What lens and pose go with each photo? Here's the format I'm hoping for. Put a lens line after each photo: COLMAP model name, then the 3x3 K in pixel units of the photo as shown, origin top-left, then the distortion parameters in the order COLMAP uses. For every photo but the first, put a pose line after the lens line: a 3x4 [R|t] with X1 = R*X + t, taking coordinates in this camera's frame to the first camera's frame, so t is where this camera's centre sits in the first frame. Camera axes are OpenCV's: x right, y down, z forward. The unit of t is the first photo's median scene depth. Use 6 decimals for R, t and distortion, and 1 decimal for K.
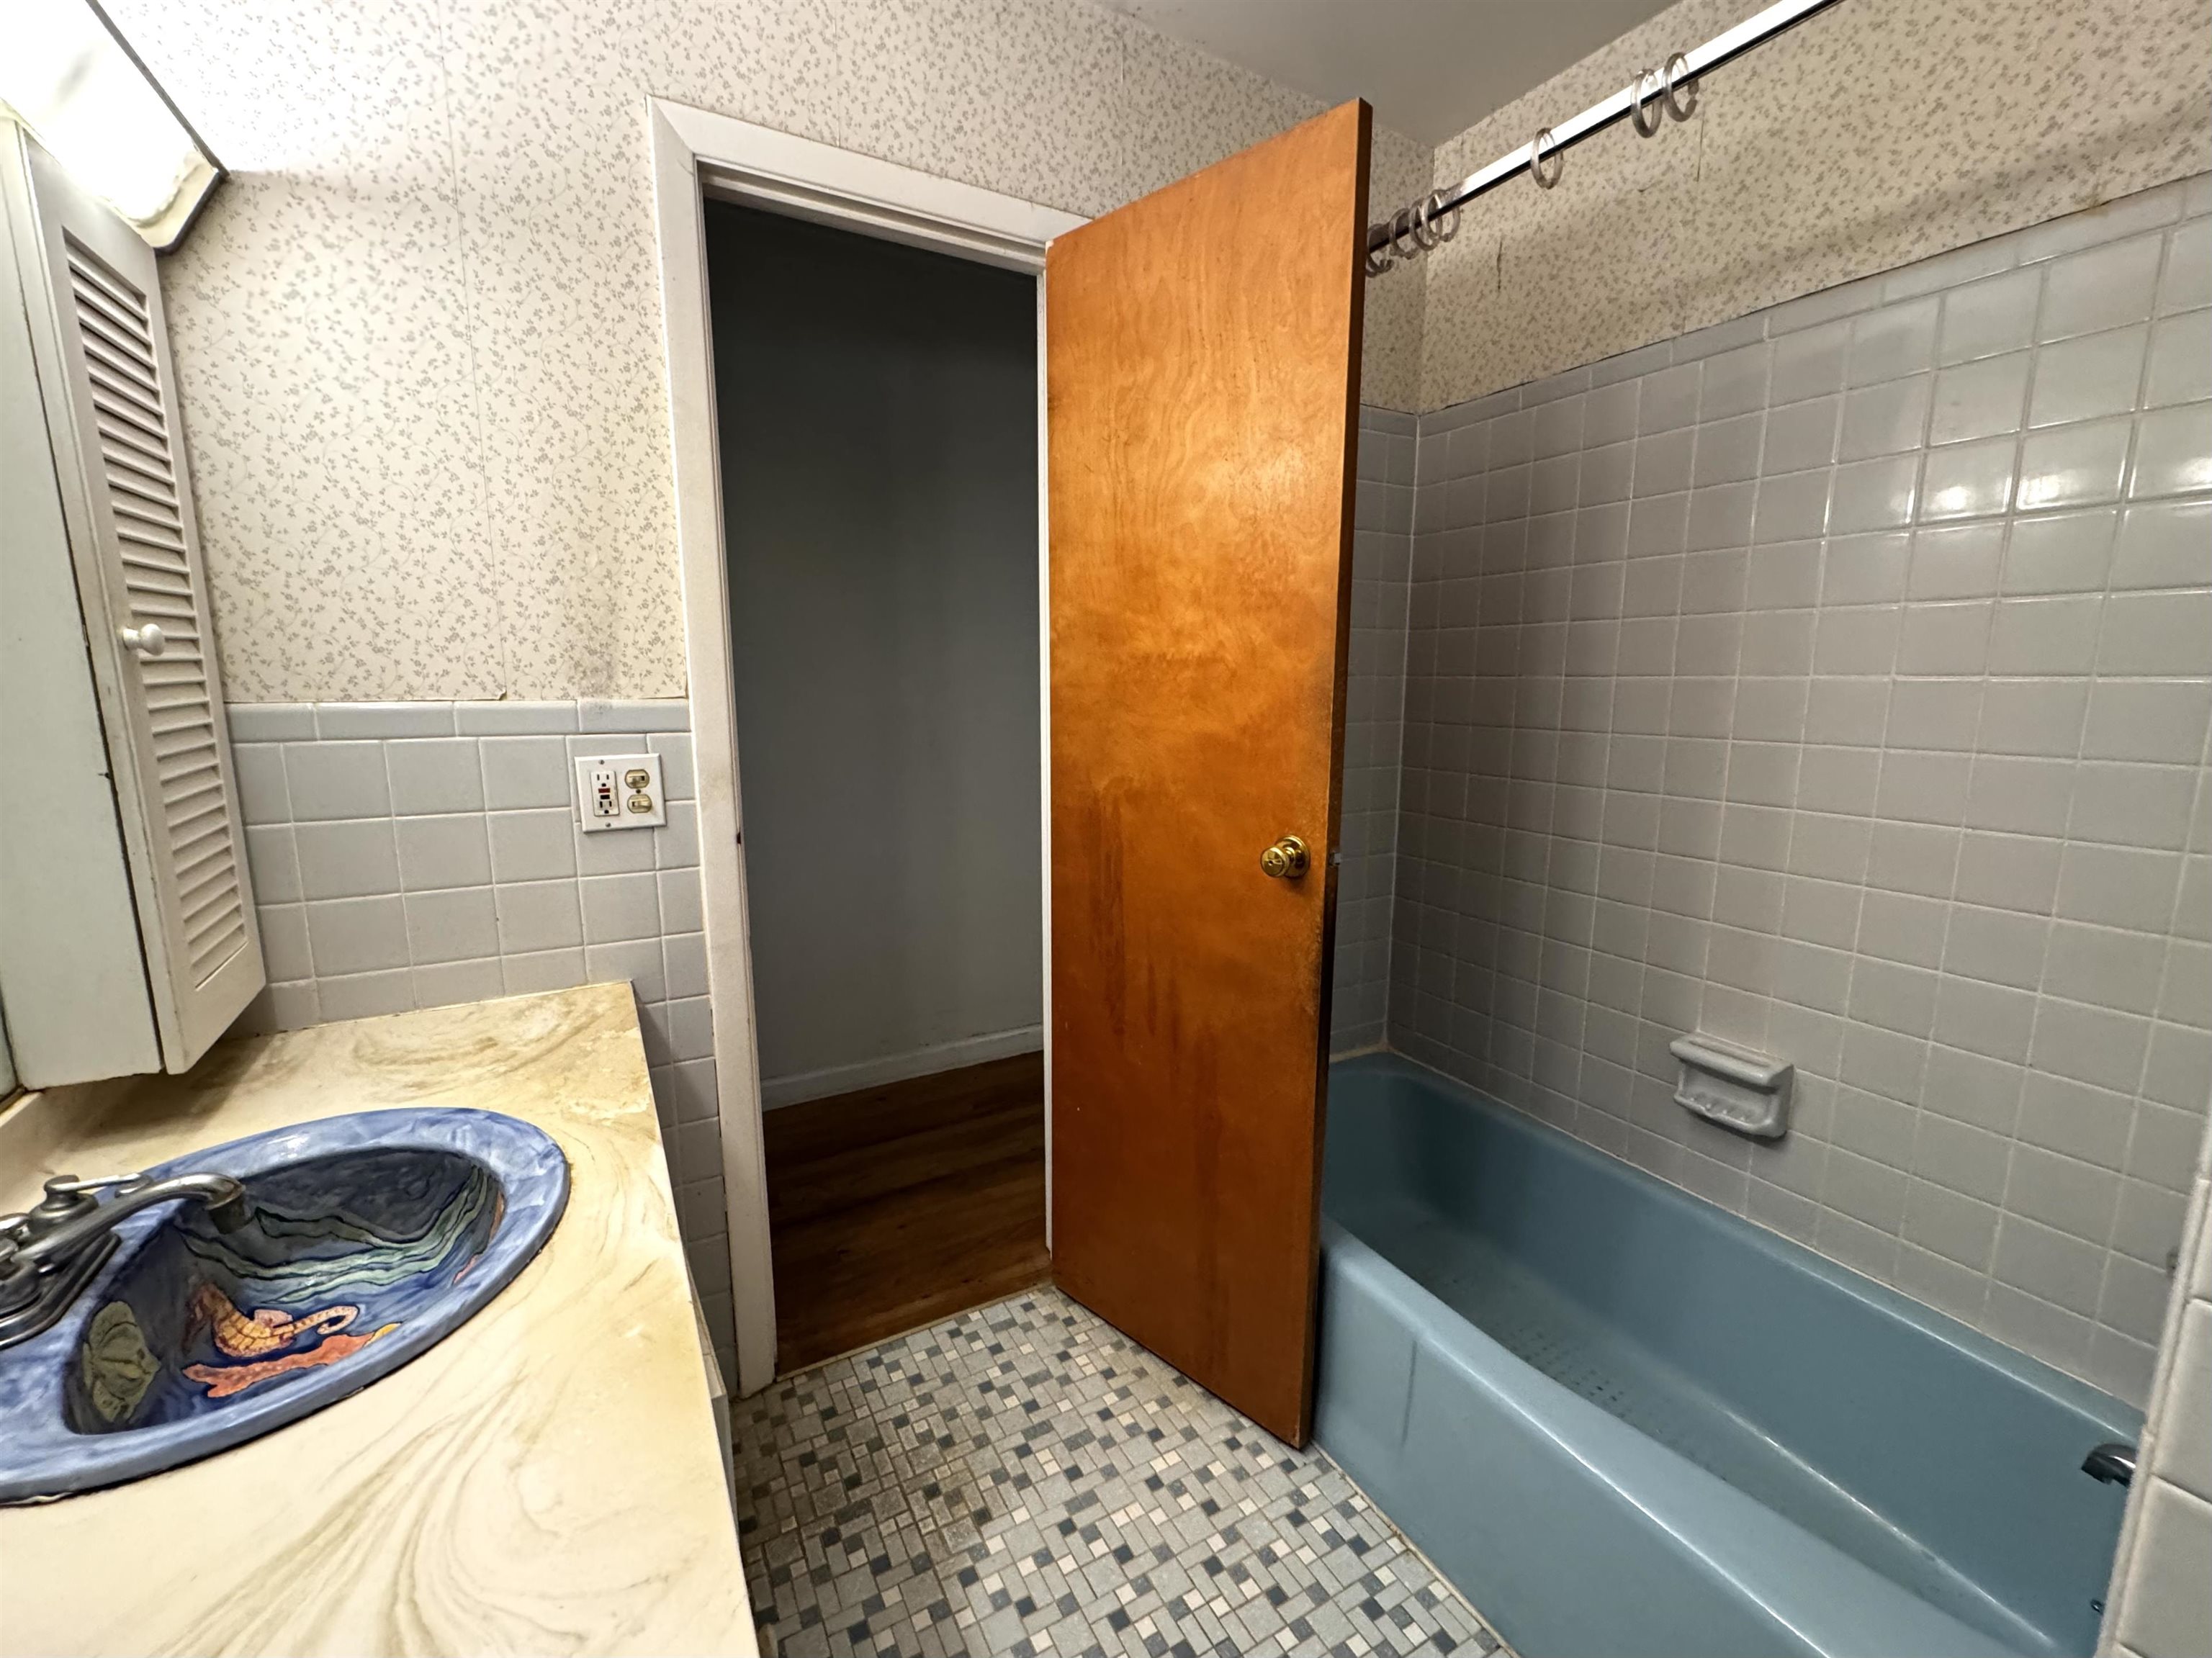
lens RADIAL K [[909.9, 0, 1103.4], [0, 909.9, 818.9], [0, 0, 1]] dist [-0.002990, -0.000302]
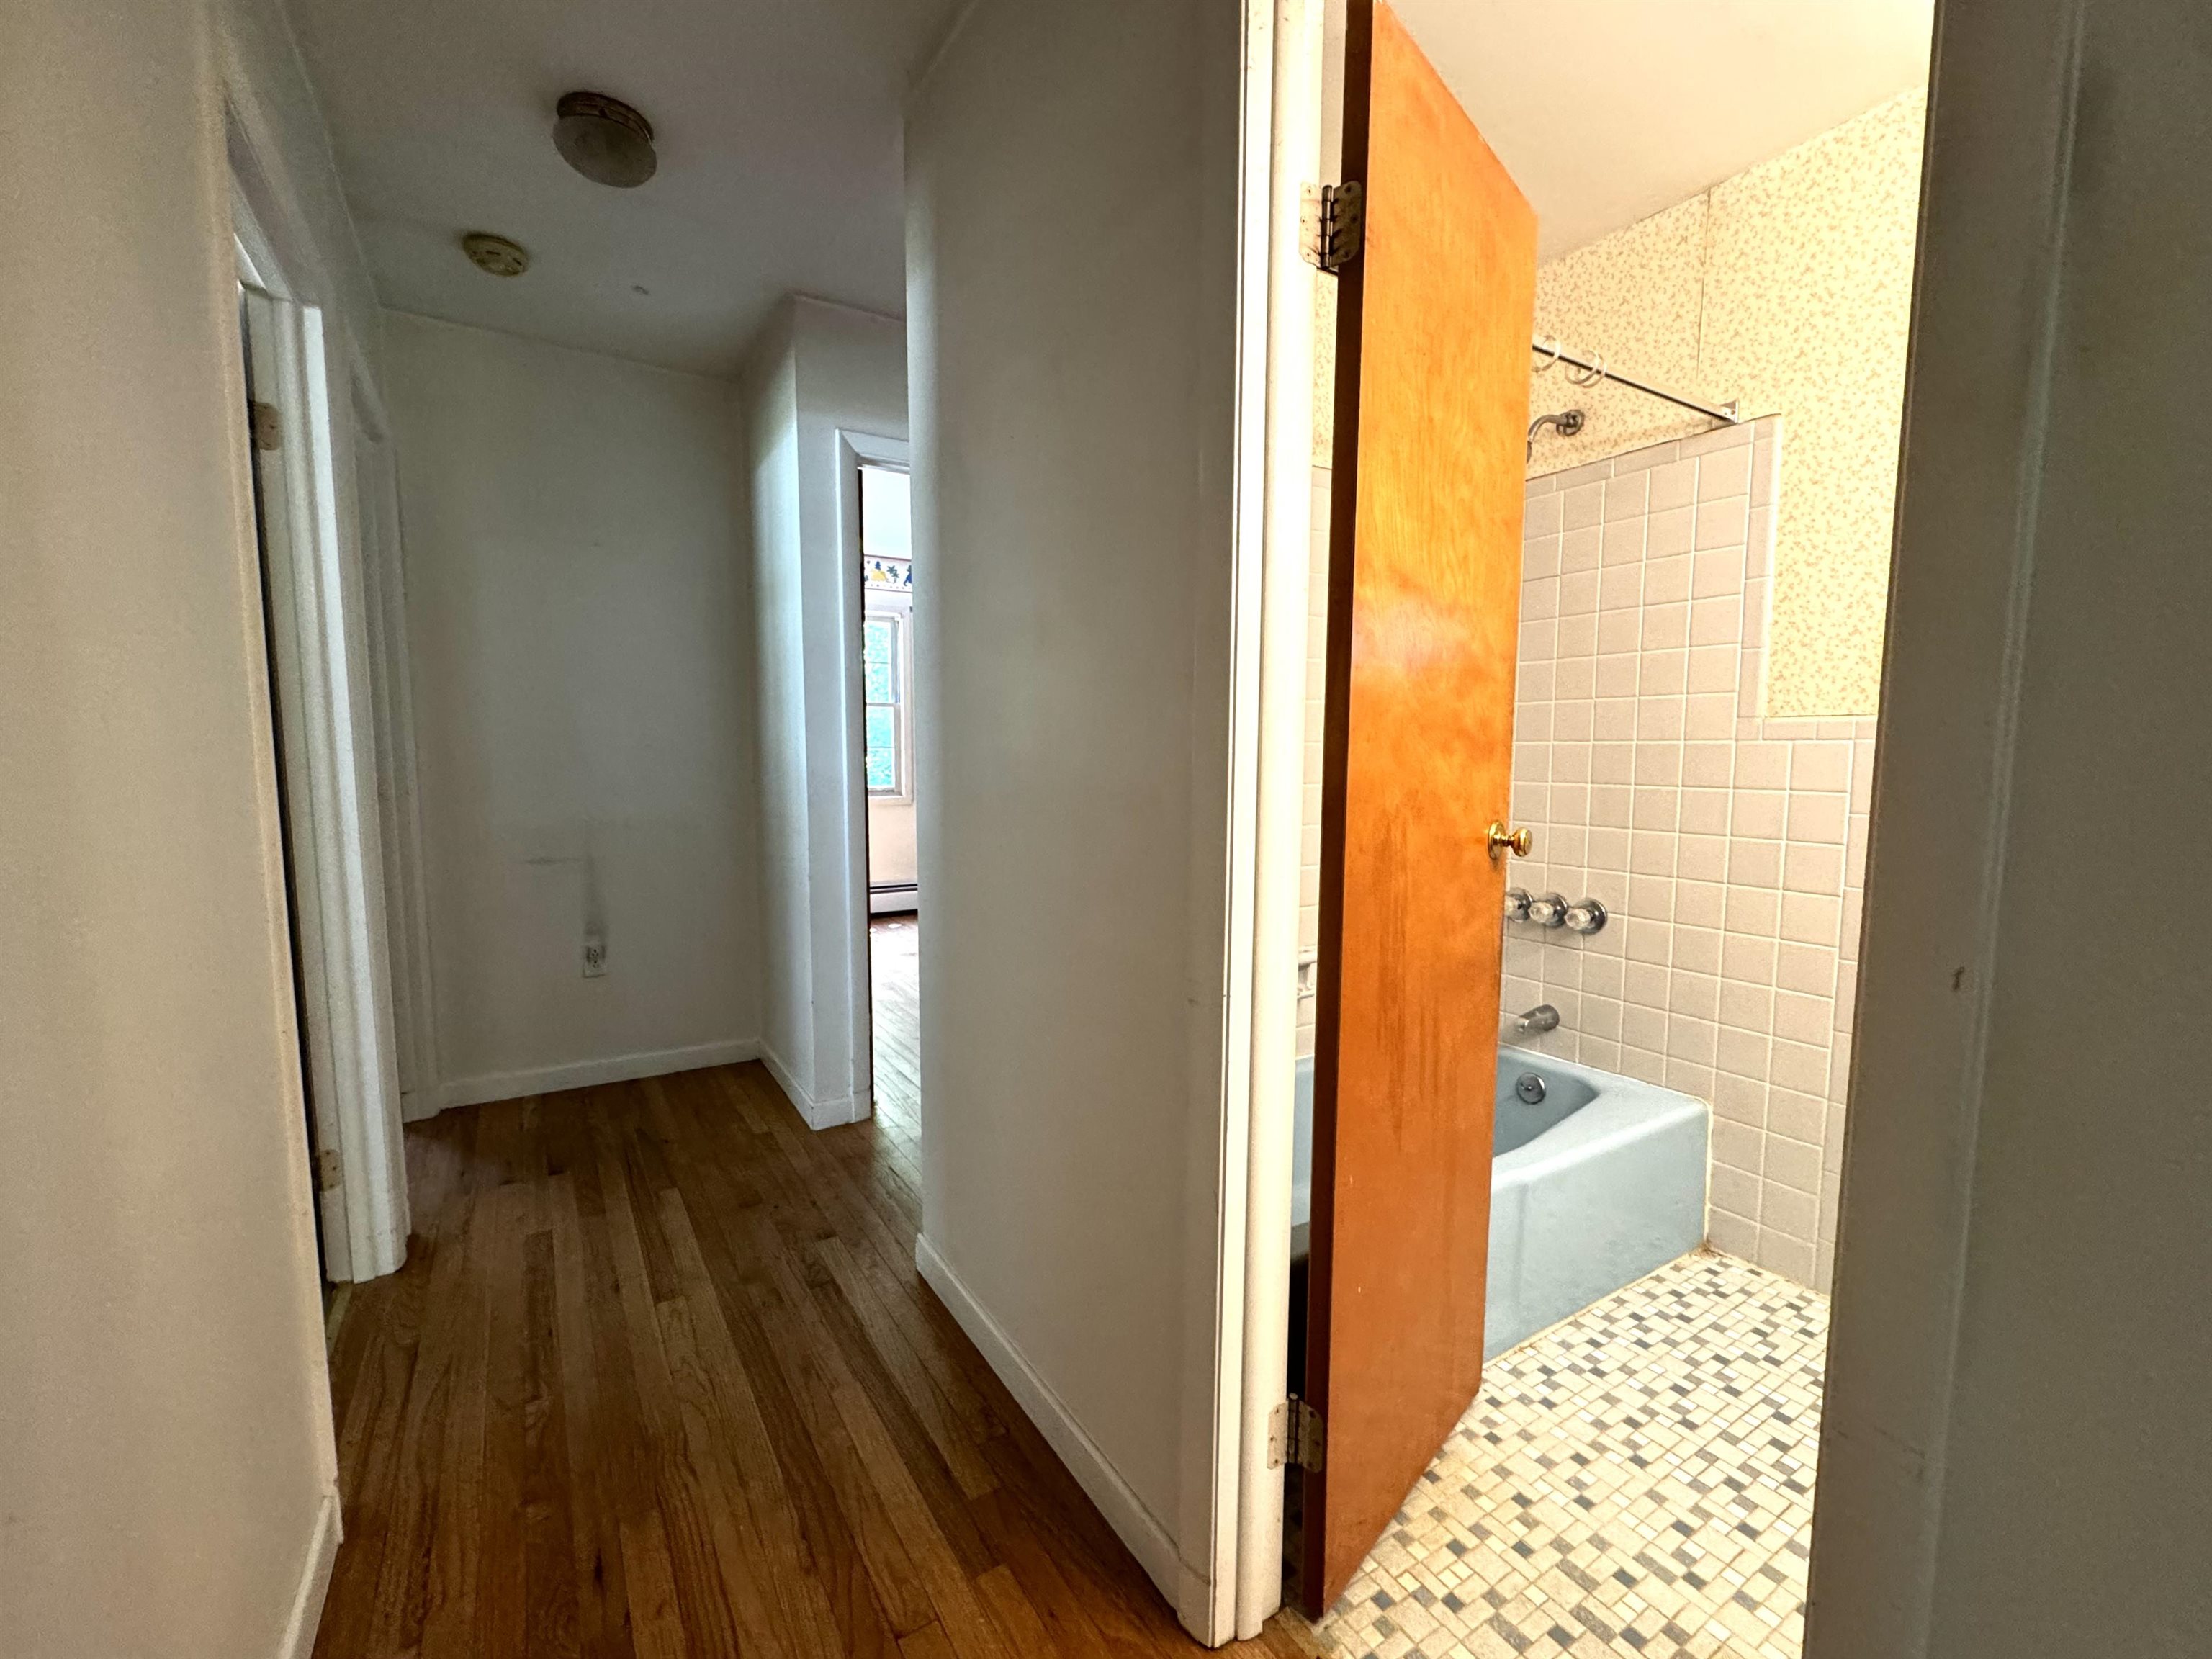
lens RADIAL K [[936.2, 0, 1067.8], [0, 936.2, 825.6], [0, 0, 1]] dist [-0.001466, -0.000373]
pose [[-0.037965, -0.085915, 0.995579, -0.837060], [0.157610, 0.983312, 0.090867, -0.145919], [-0.986771, 0.160363, -0.023791, 1.434412]]
